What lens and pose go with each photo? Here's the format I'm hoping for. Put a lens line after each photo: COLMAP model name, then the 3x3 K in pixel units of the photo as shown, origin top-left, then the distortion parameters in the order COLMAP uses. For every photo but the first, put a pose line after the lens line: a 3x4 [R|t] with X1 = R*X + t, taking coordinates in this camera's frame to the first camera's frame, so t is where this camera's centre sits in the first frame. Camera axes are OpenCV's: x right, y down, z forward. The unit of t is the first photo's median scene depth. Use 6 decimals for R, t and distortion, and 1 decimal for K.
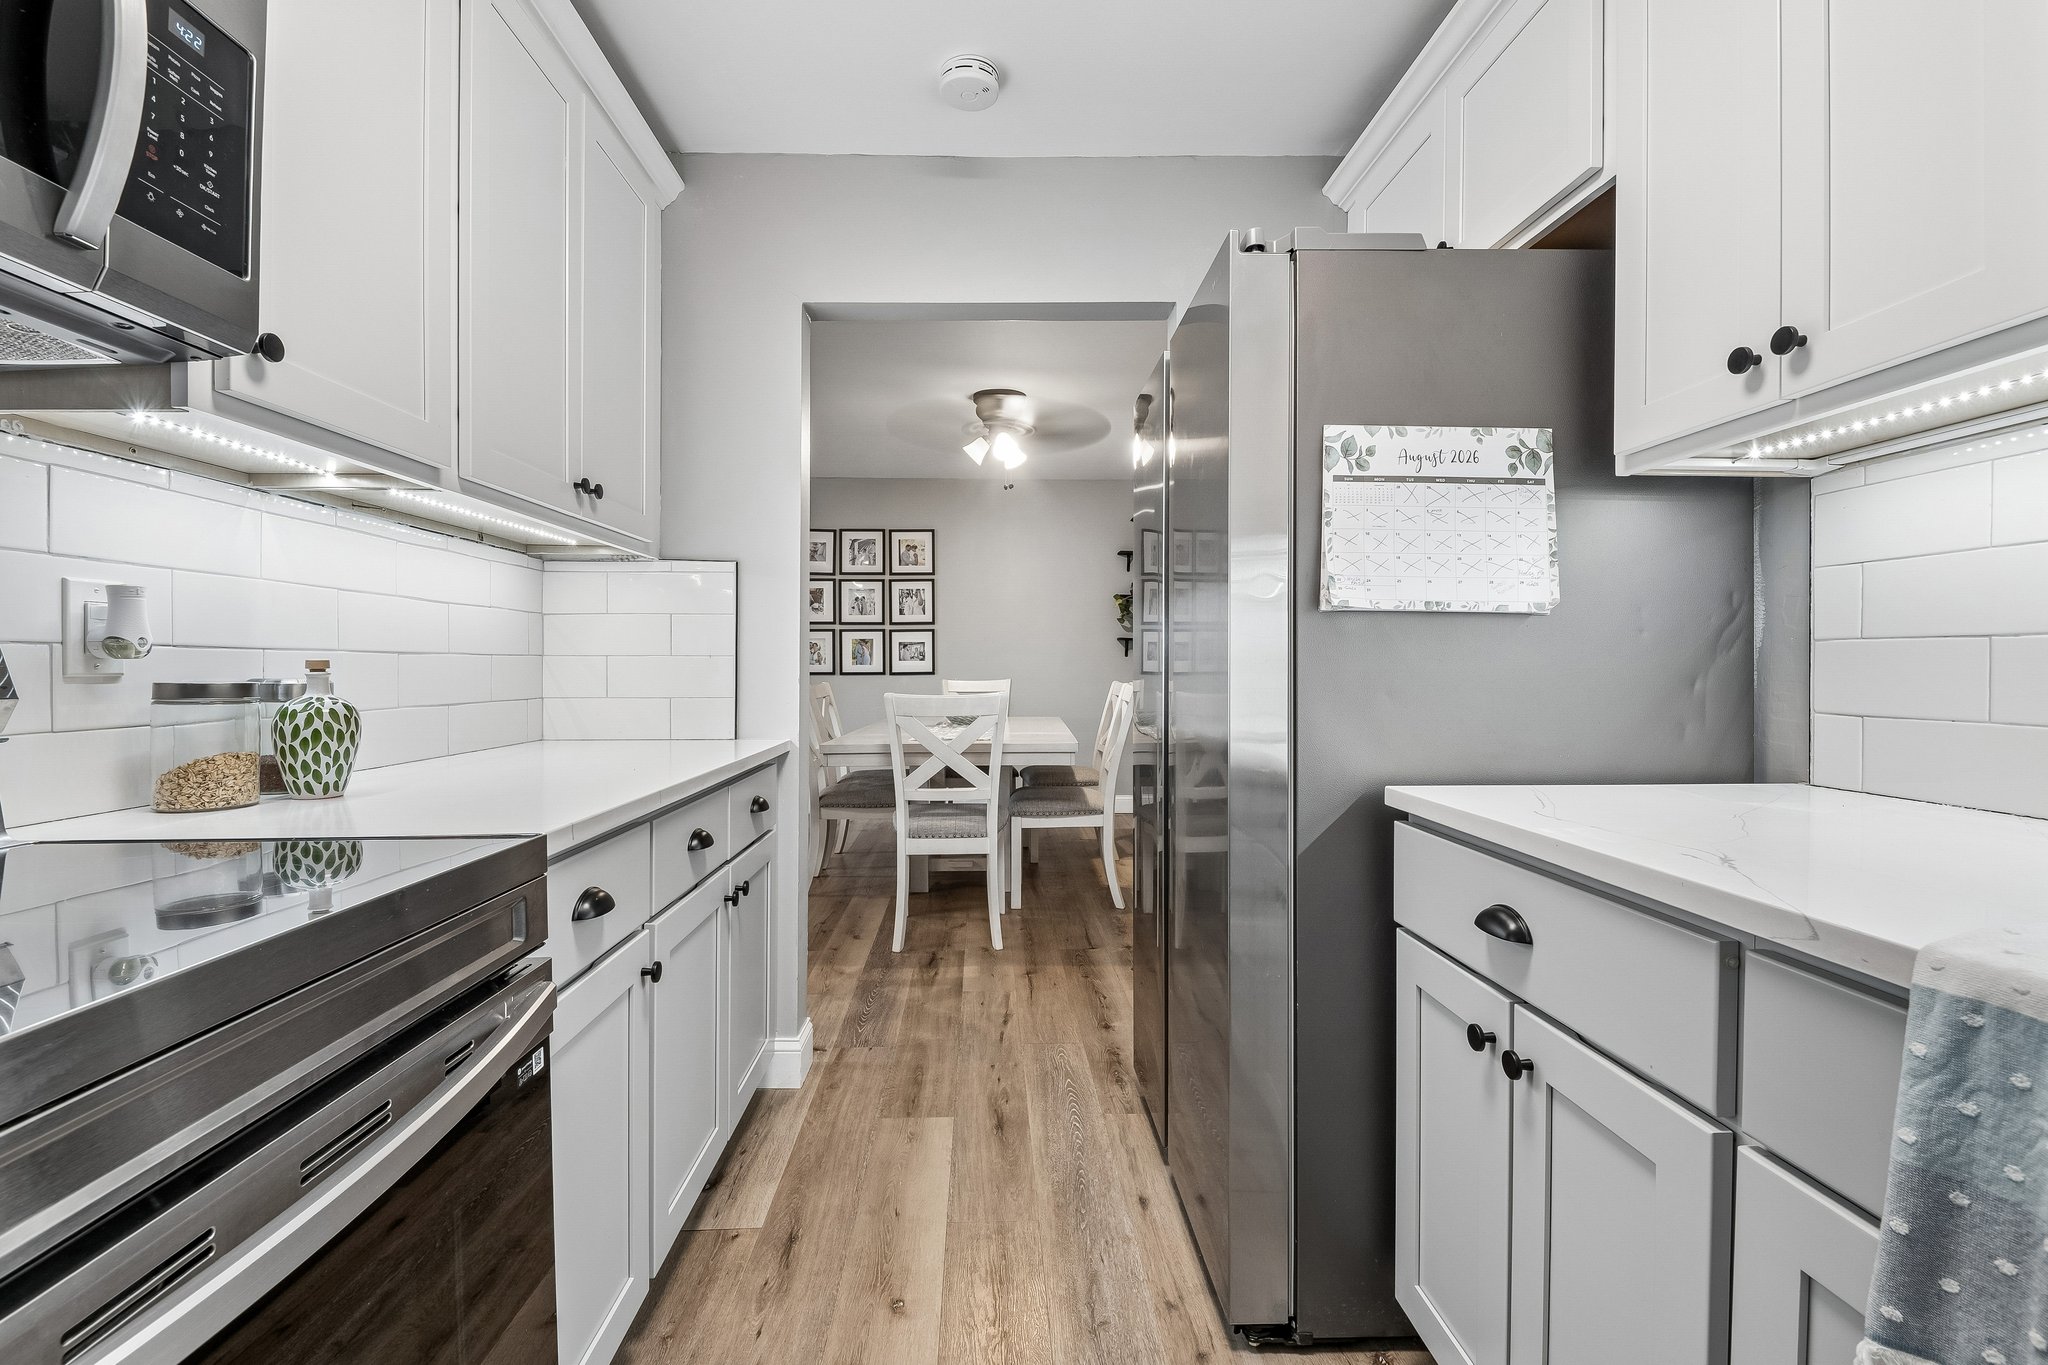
lens RADIAL K [[908.6, 0, 1010.1], [0, 908.6, 677.6], [0, 0, 1]] dist [0.012504, -0.011994]
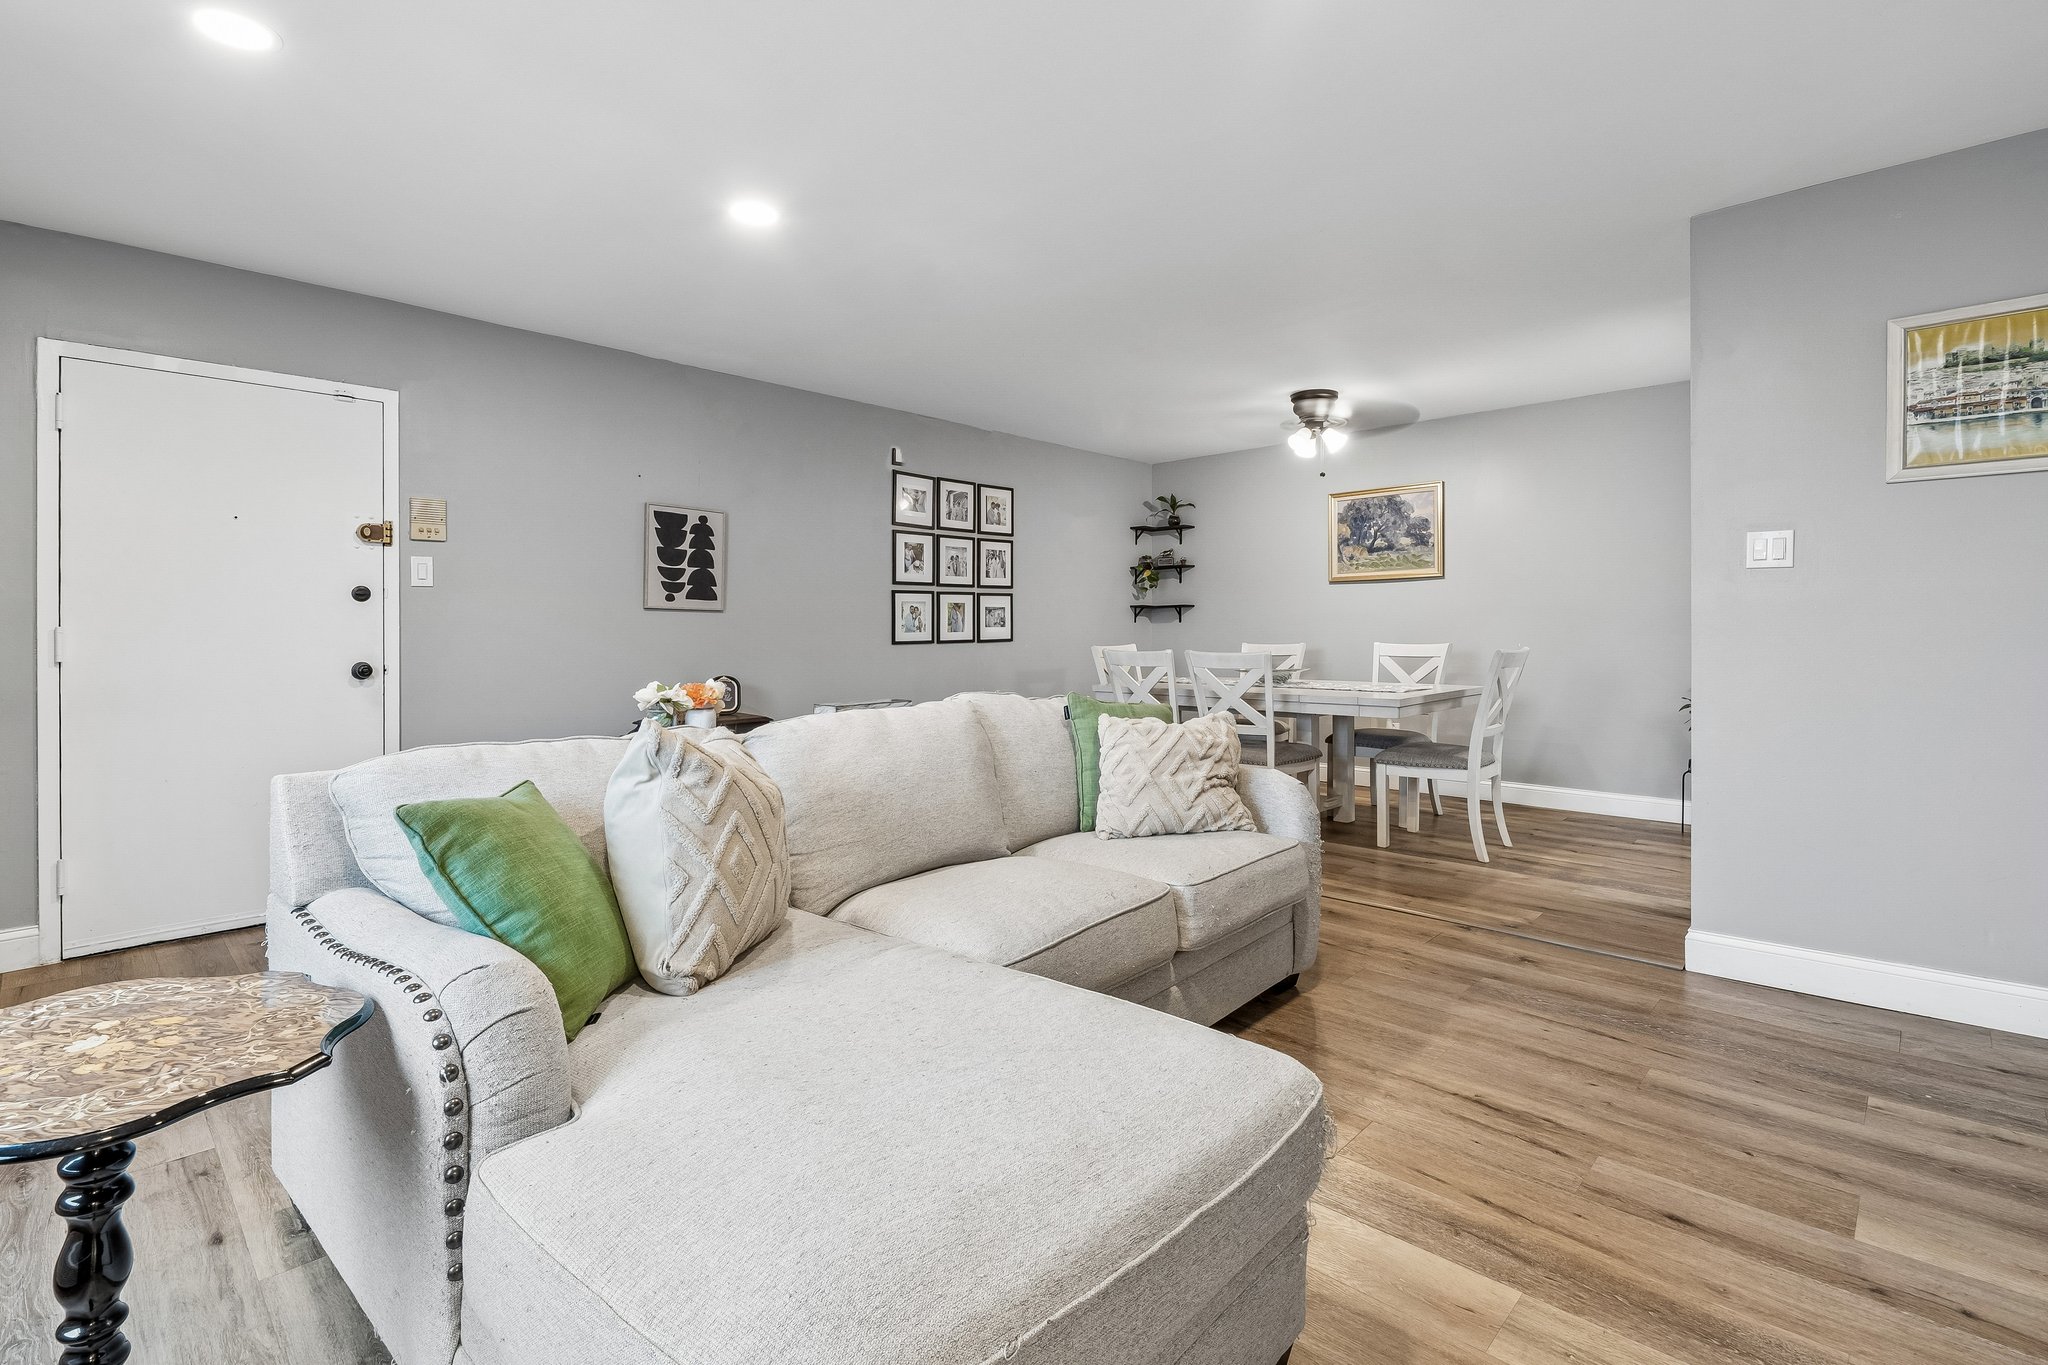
lens RADIAL K [[970.5, 0, 1032.6], [0, 970.5, 640.0], [0, 0, 1]] dist [0.013534, -0.011646]
pose [[0.670045, -0.014656, 0.742176, -5.611604], [0.009189, 0.999892, 0.011449, -0.111391], [-0.742264, -0.000852, 0.670107, 2.086959]]
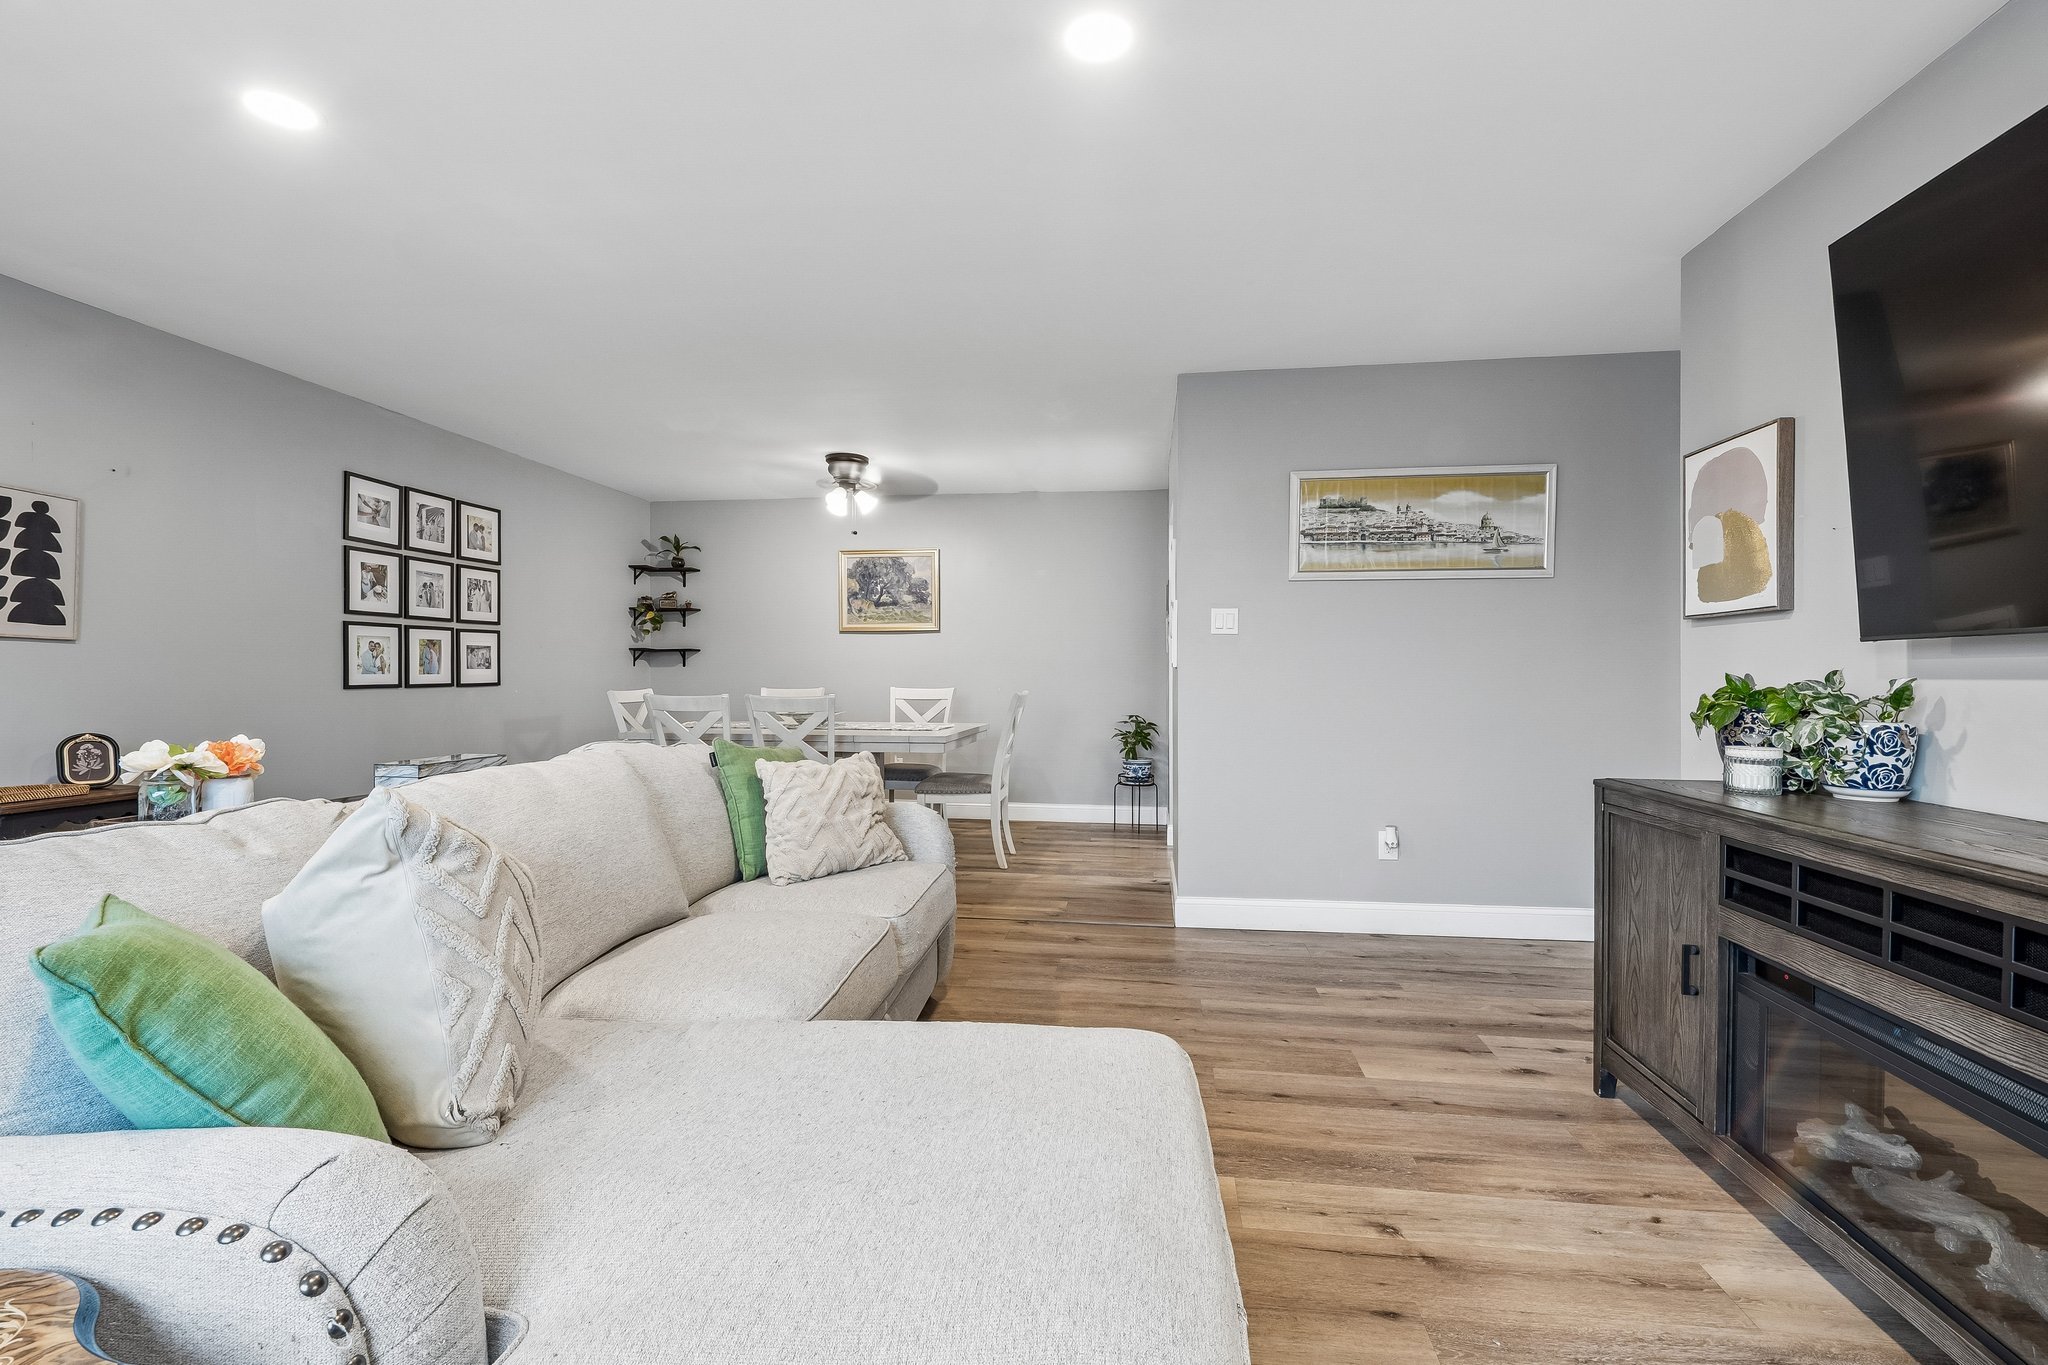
lens RADIAL K [[908.6, 0, 1057.2], [0, 908.6, 693.7], [0, 0, 1]] dist [0.012504, -0.011994]
pose [[0.094735, -0.022405, 0.995250, -5.908081], [-0.002171, 0.999740, 0.022713, -0.108103], [-0.995500, -0.004313, 0.094662, 2.820780]]
